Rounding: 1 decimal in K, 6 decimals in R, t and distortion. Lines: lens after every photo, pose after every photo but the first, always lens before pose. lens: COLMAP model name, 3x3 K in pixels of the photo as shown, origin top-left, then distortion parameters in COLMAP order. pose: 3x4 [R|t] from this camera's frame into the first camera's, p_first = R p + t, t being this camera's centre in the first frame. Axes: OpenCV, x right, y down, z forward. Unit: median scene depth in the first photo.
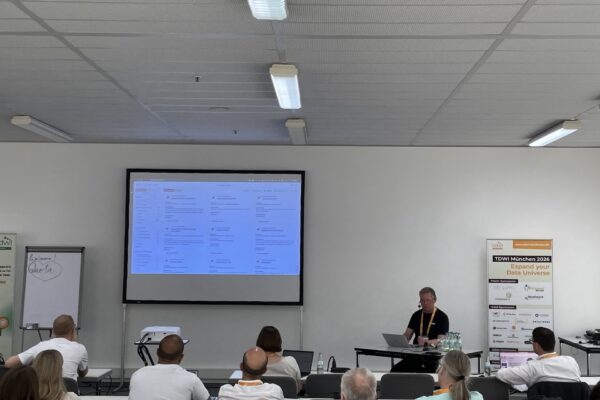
lens RADIAL K [[849.7, 0, 299.9], [0, 849.7, 199.6], [0, 0, 1]] dist [0.062873, 0.000000]
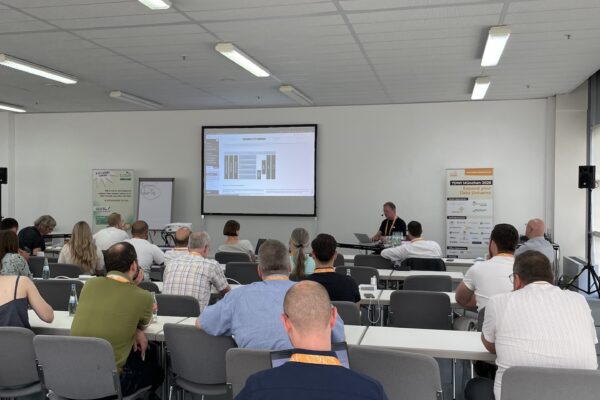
lens RADIAL K [[600.5, 0, 299.8], [0, 600.5, 199.1], [0, 0, 1]] dist [0.055785, 0.000000]
pose [[0.976402, -0.004861, -0.215907, 0.201165], [0.018836, 0.997853, 0.062719, 0.029518], [0.215139, -0.065306, 0.974398, -0.011019]]
